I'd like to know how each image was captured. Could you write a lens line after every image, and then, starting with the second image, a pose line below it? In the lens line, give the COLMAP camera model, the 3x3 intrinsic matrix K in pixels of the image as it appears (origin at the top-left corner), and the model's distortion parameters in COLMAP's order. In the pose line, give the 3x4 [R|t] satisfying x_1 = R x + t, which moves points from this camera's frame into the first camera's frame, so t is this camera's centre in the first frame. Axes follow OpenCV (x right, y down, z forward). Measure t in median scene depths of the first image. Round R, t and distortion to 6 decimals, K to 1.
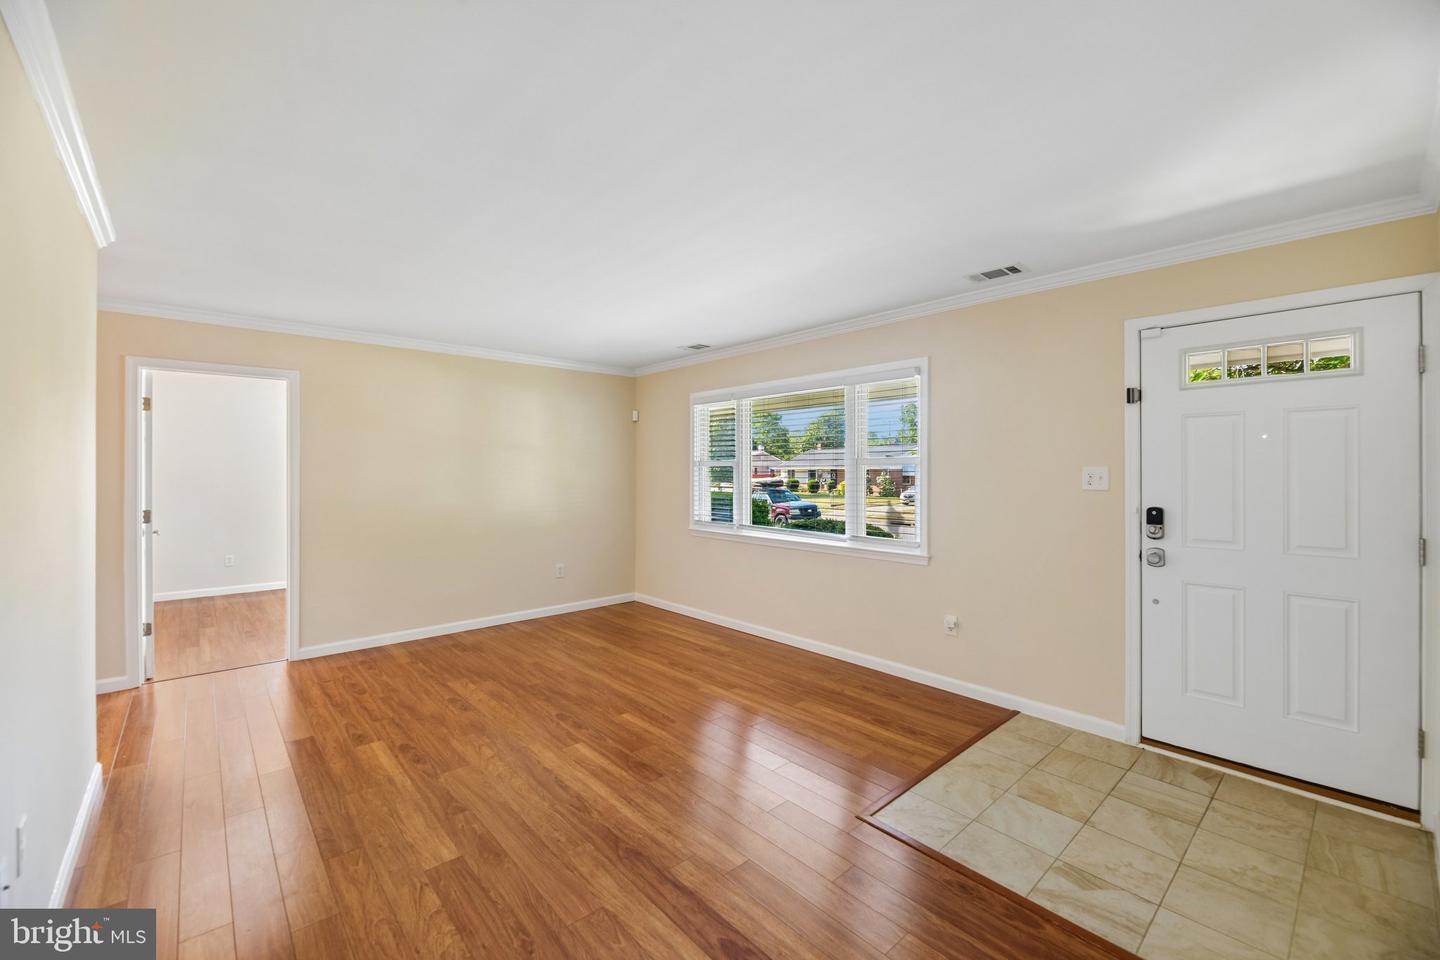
lens RADIAL K [[584.0, 0, 732.9], [0, 584.0, 473.4], [0, 0, 1]] dist [0.004115, -0.001854]
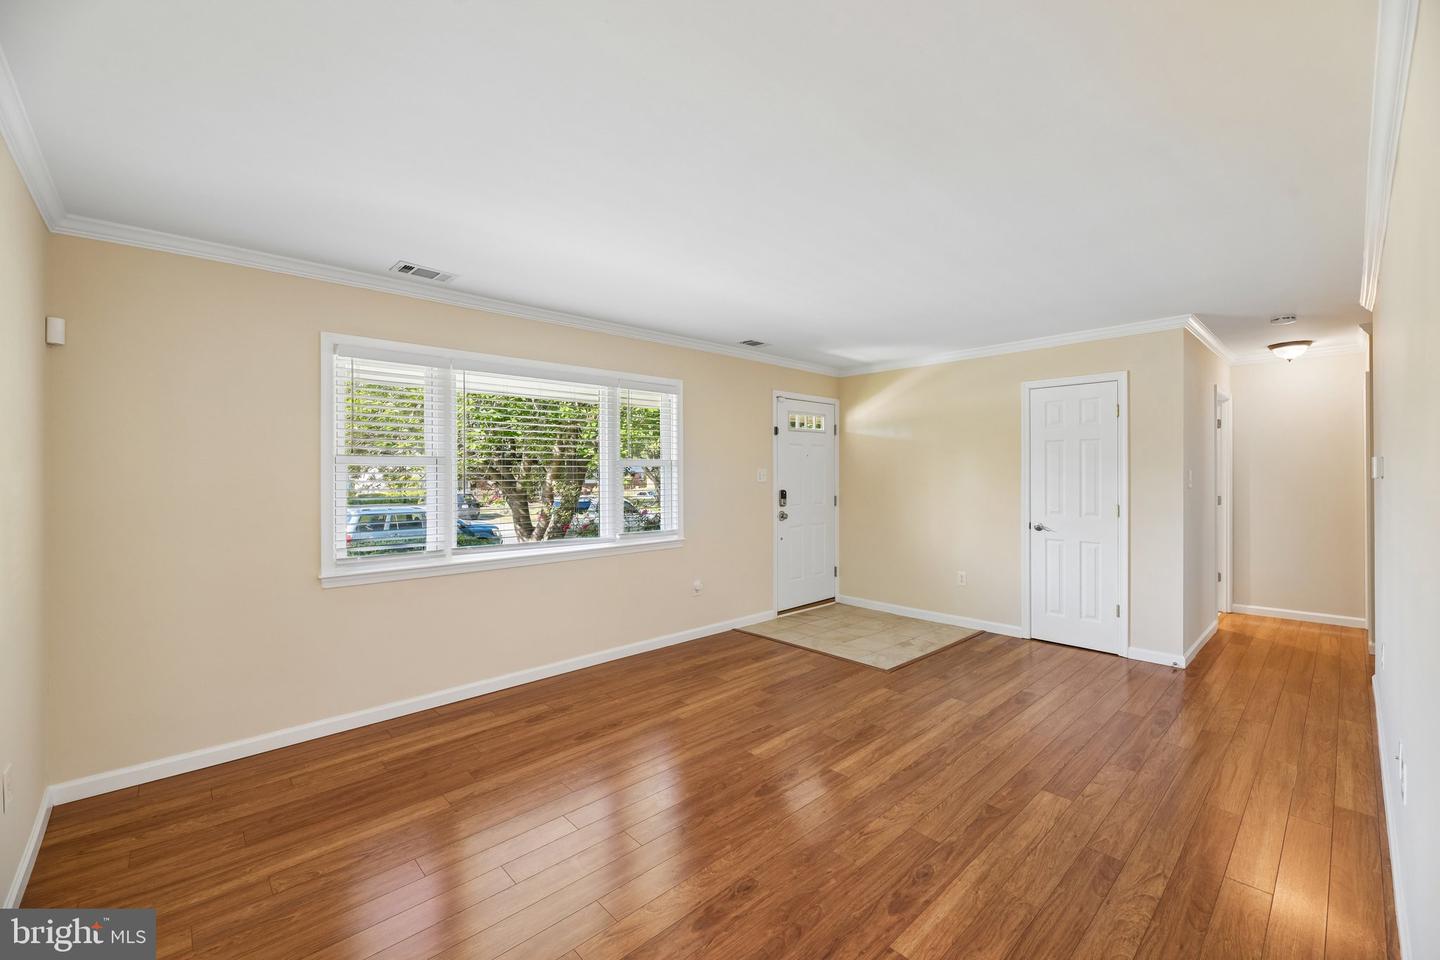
lens RADIAL K [[584.0, 0, 722.7], [0, 584.0, 478.2], [0, 0, 1]] dist [0.004115, -0.001854]
pose [[-0.005195, -0.011690, 0.999918, -0.955438], [0.006034, 0.999913, 0.011721, -0.004241], [-0.999968, 0.006095, -0.005124, 0.955941]]
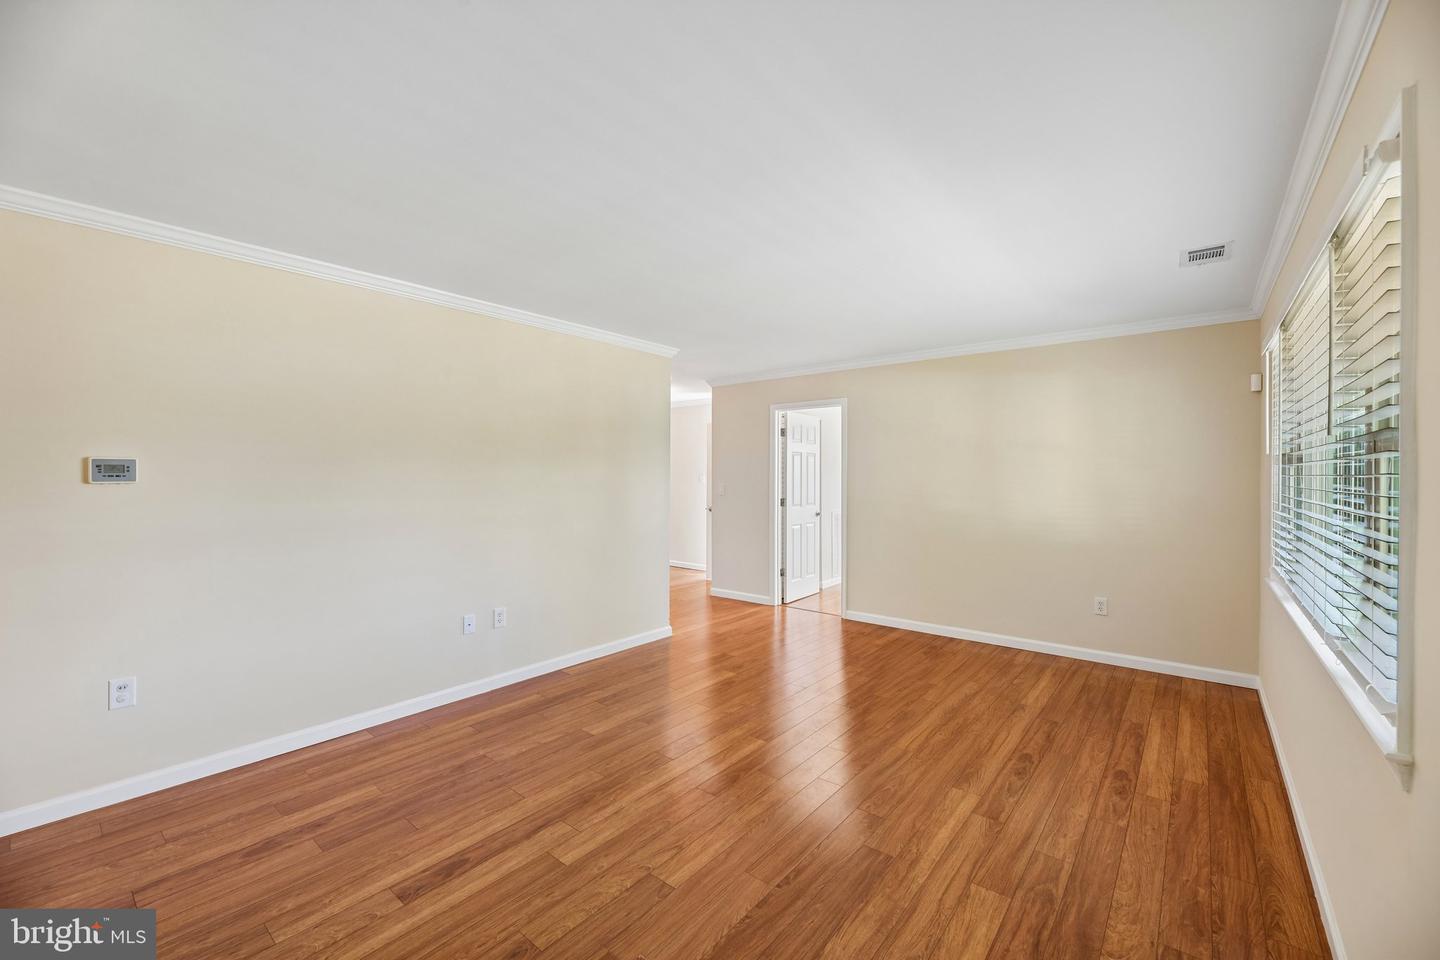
lens RADIAL K [[584.0, 0, 727.6], [0, 584.0, 480.6], [0, 0, 1]] dist [0.004115, -0.001854]
pose [[0.149784, 0.010125, -0.988667, 0.593139], [-0.004822, 0.999943, 0.009510, -0.000683], [0.988707, 0.003343, 0.149824, 0.638507]]
